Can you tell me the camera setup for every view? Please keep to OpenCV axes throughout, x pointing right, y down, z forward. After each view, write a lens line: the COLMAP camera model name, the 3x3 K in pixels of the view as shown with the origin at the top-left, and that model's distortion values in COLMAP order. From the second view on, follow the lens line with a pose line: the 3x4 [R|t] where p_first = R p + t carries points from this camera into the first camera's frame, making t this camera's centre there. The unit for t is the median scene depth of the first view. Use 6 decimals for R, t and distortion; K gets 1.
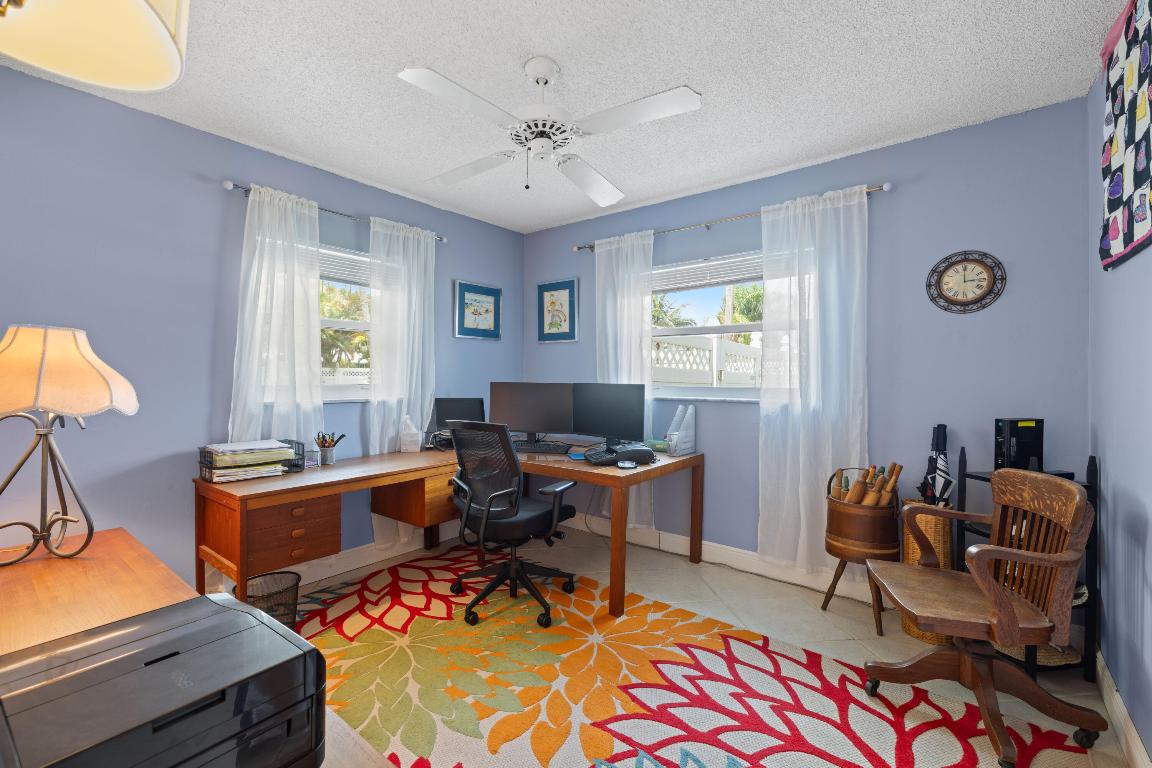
lens RADIAL K [[486.0, 0, 569.7], [0, 486.0, 380.9], [0, 0, 1]] dist [0.004271, 0.000411]
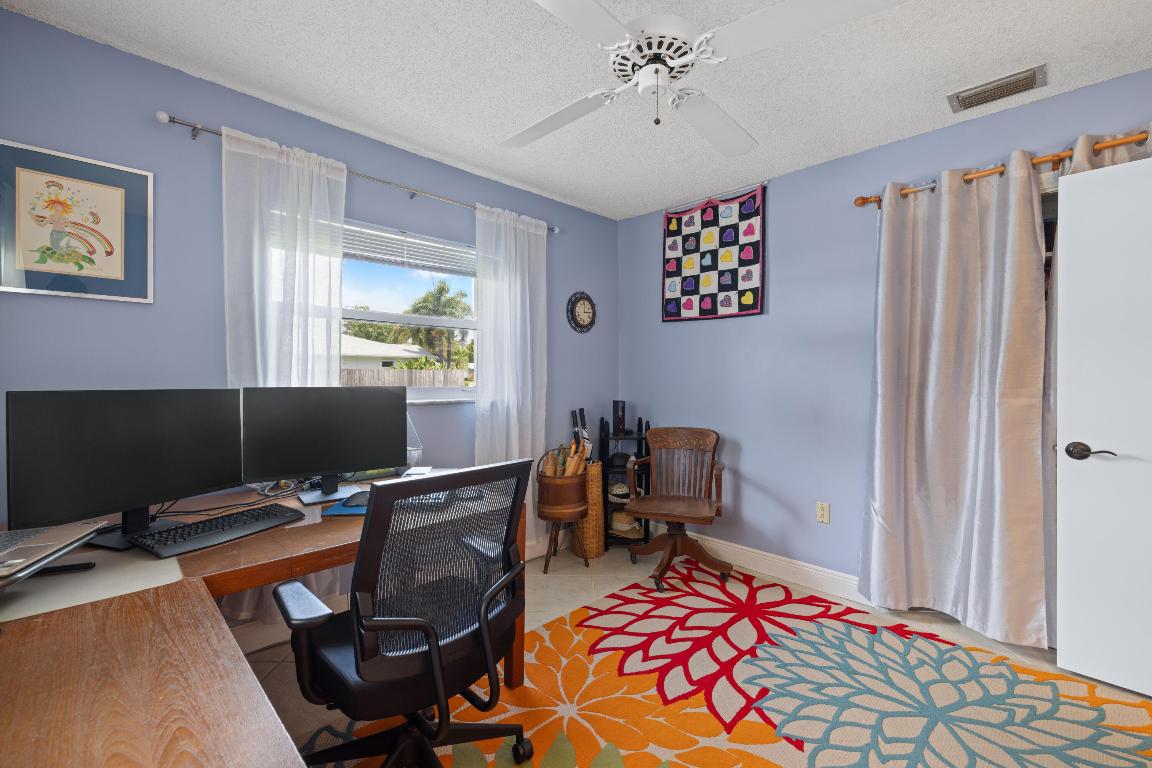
lens RADIAL K [[486.0, 0, 569.7], [0, 486.0, 380.9], [0, 0, 1]] dist [0.004271, 0.000411]
pose [[0.129626, -0.005731, 0.991546, -0.767736], [0.016380, 0.999859, 0.003637, 0.002229], [-0.991428, 0.015770, 0.129701, 0.956245]]
